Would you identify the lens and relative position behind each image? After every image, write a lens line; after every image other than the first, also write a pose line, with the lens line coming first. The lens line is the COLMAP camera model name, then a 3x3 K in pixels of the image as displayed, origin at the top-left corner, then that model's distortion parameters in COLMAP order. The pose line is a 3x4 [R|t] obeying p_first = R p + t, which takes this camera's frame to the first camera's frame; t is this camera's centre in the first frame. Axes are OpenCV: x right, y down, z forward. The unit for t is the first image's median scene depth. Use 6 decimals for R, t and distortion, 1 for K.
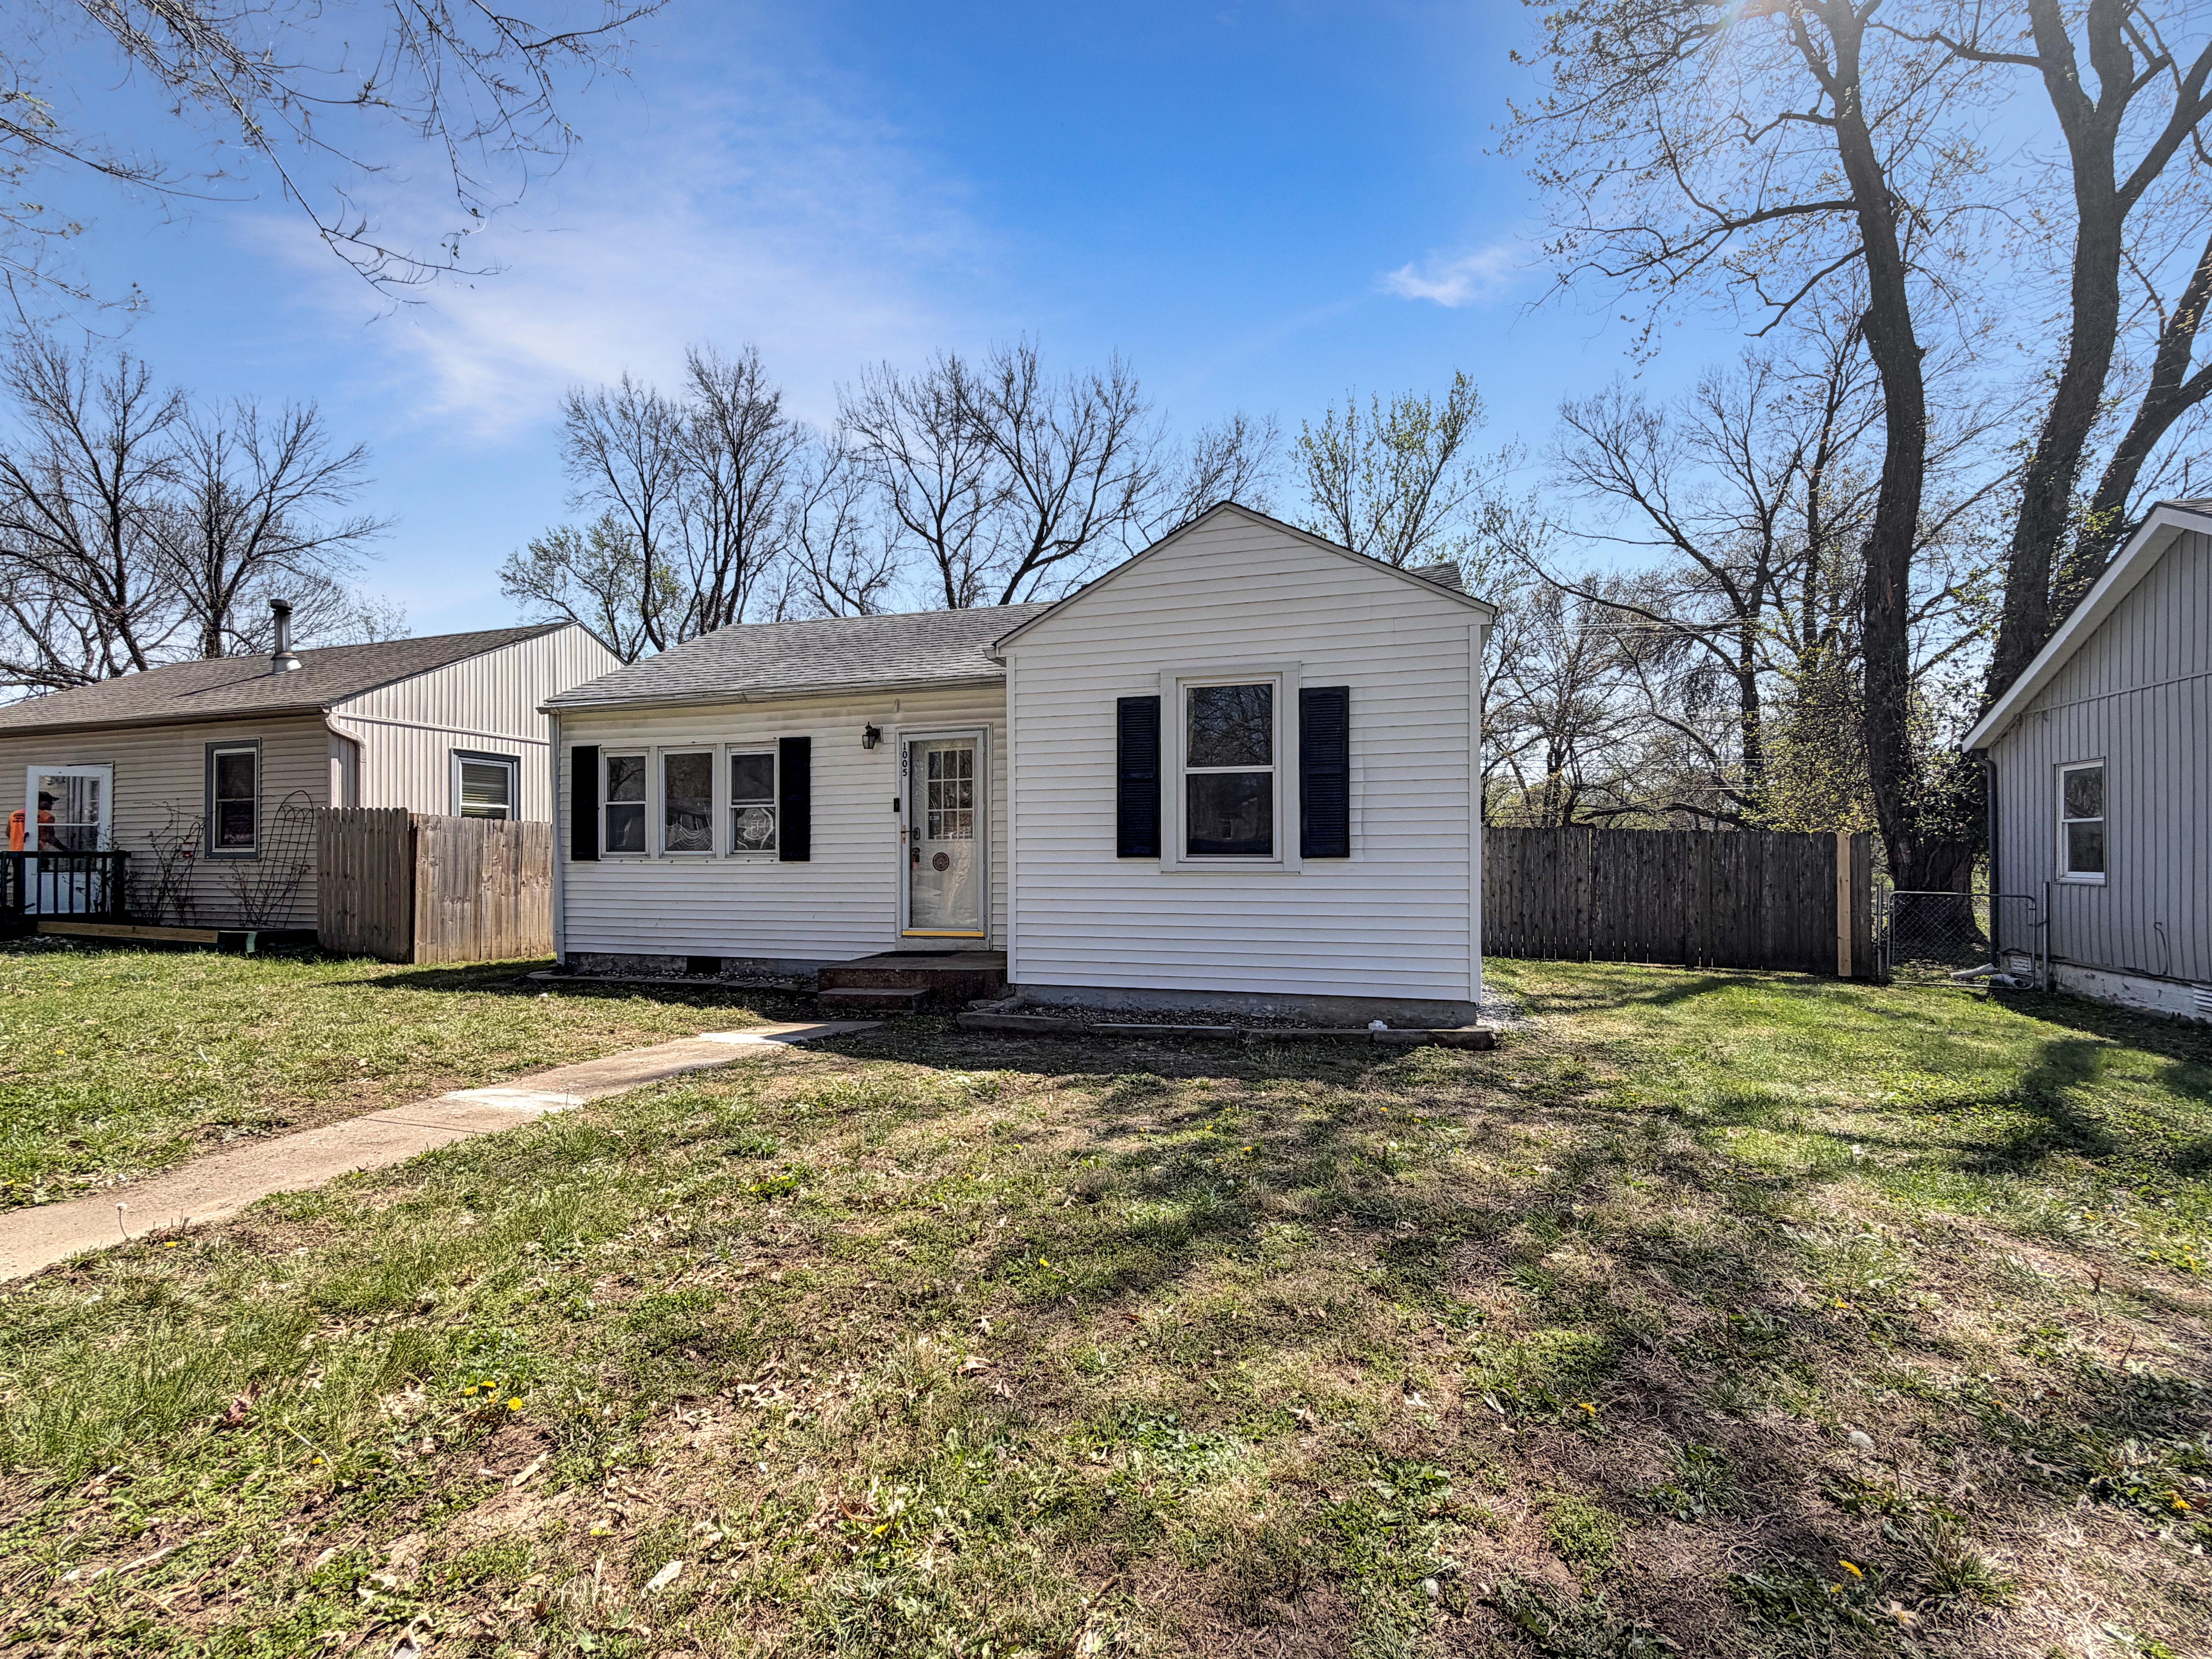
lens RADIAL K [[972.2, 0, 1122.7], [0, 972.2, 836.1], [0, 0, 1]] dist [-0.005302, -0.000635]
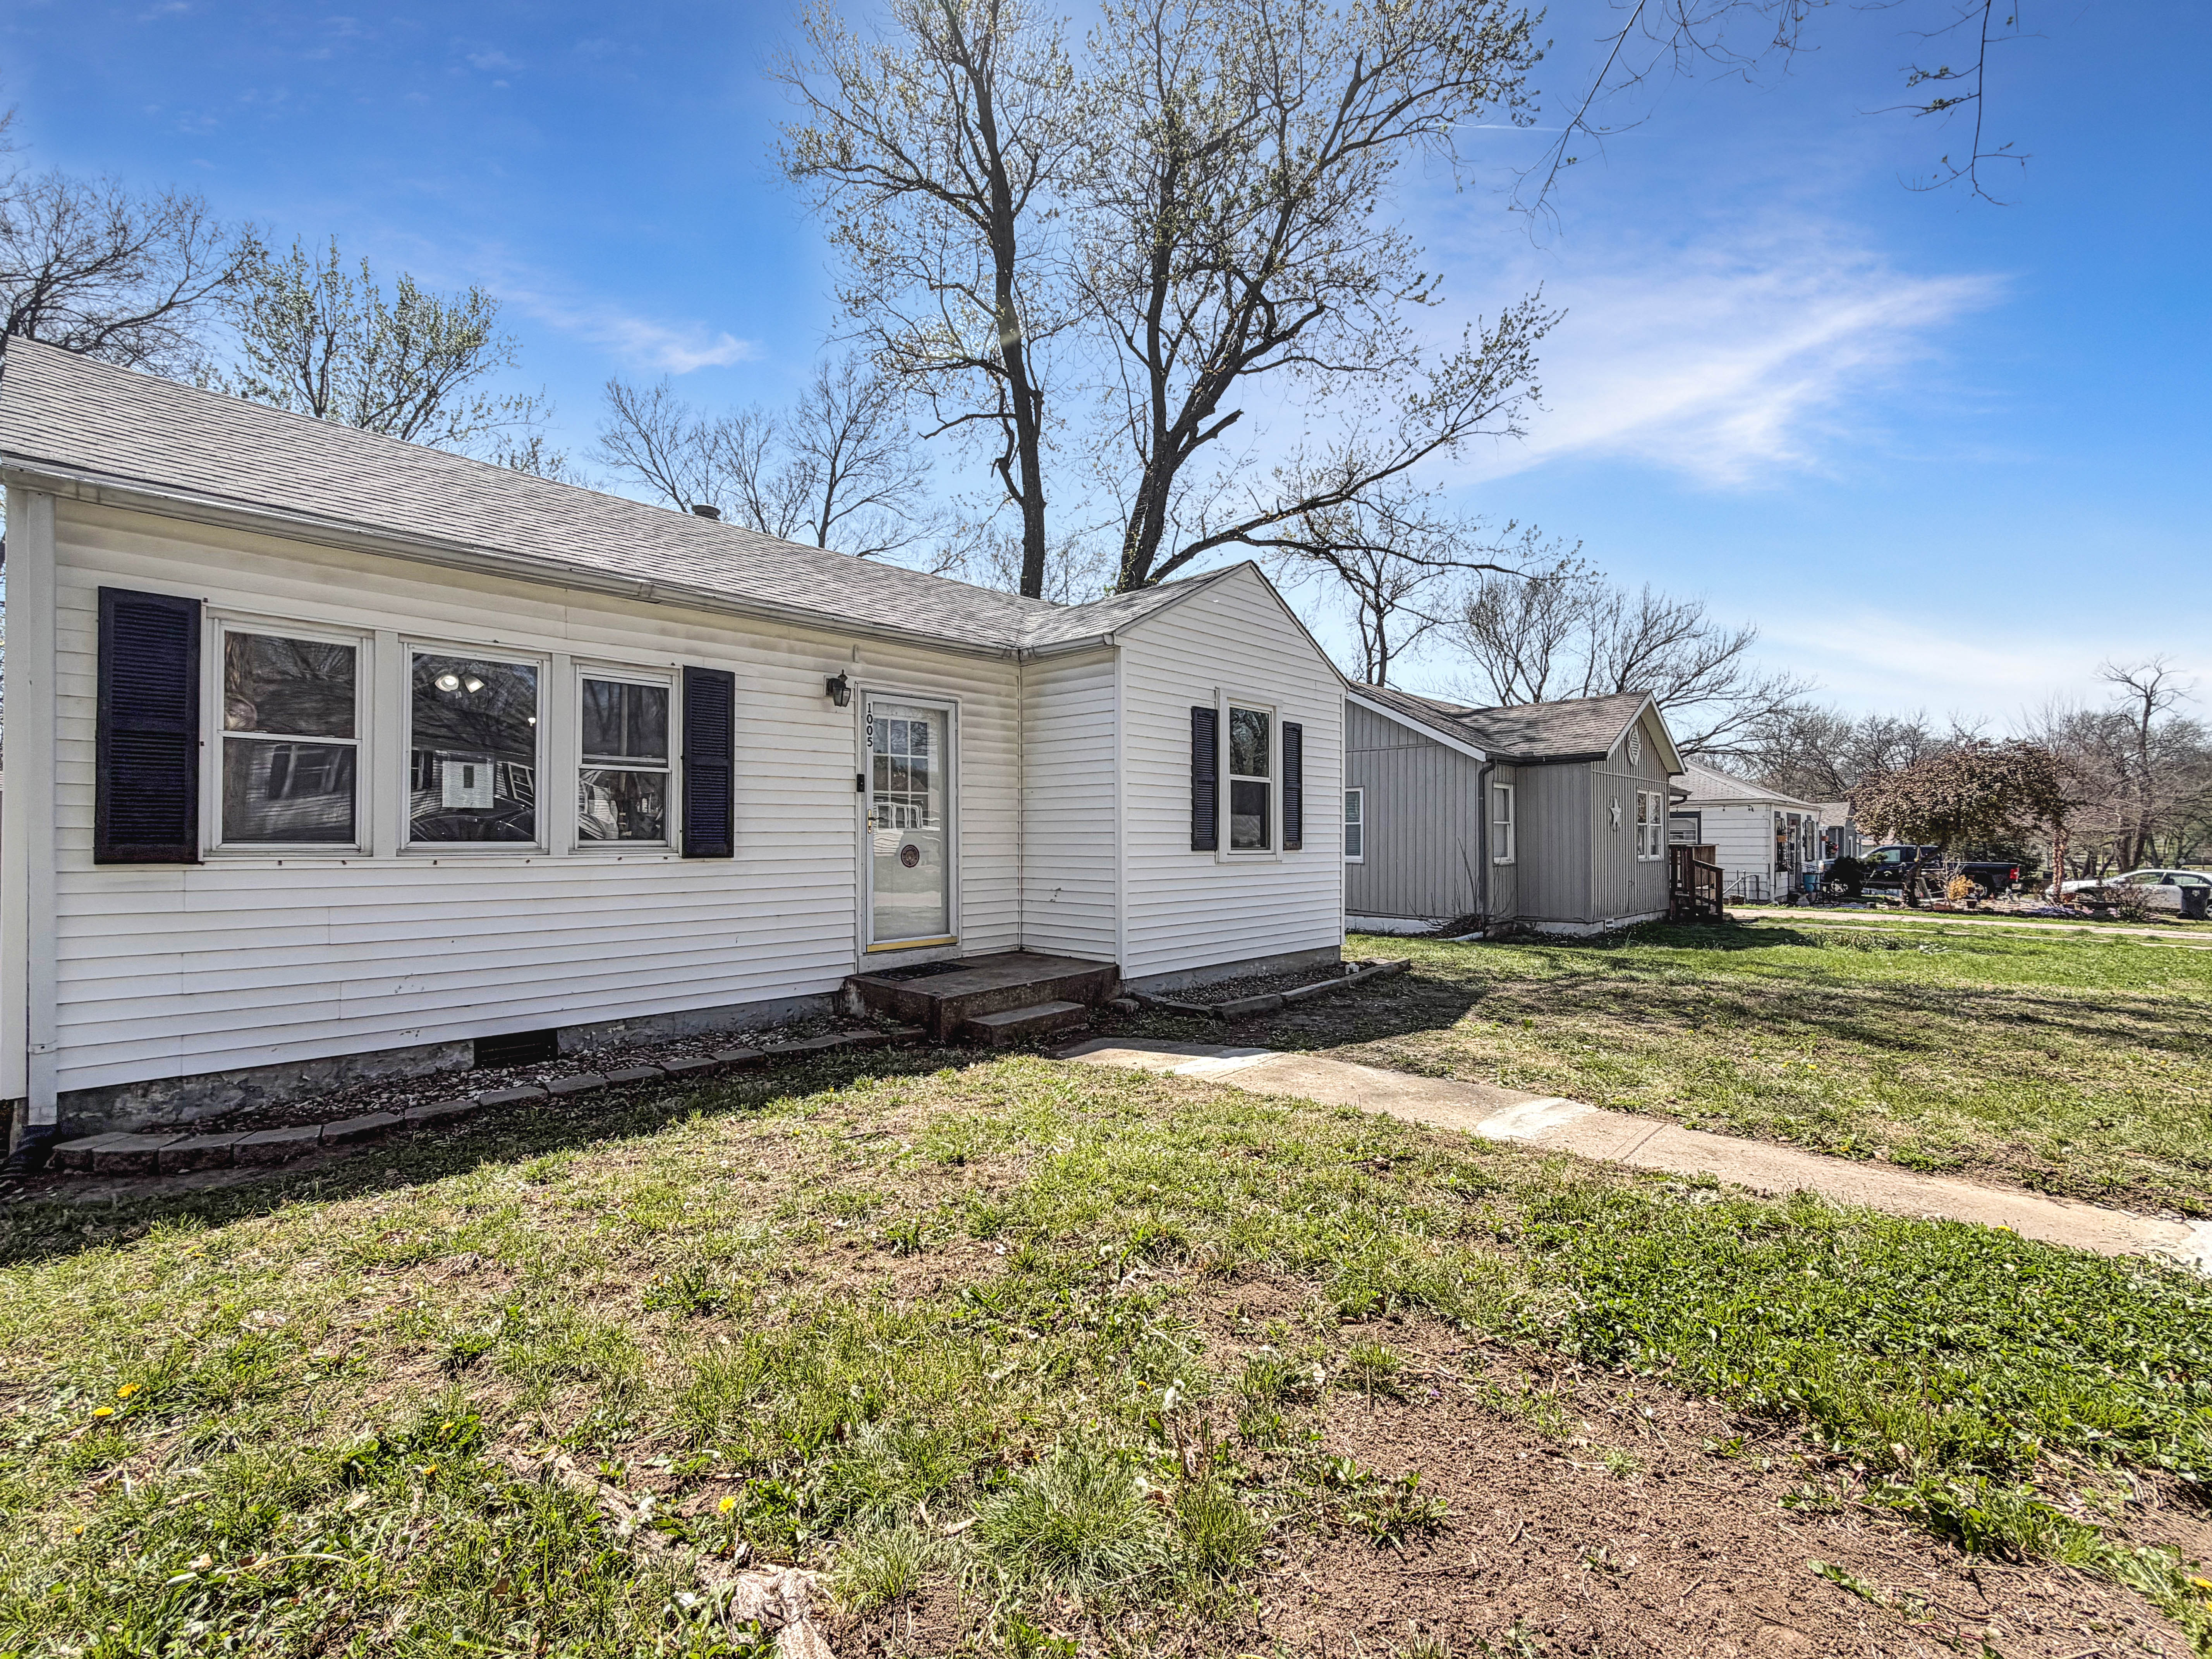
lens RADIAL K [[972.2, 0, 1124.7], [0, 972.2, 835.3], [0, 0, 1]] dist [-0.005302, -0.000635]
pose [[0.414647, 0.013702, 0.909879, -0.816948], [-0.009529, 0.999897, -0.010715, 0.014491], [-0.909933, -0.004228, 0.414735, 0.473773]]
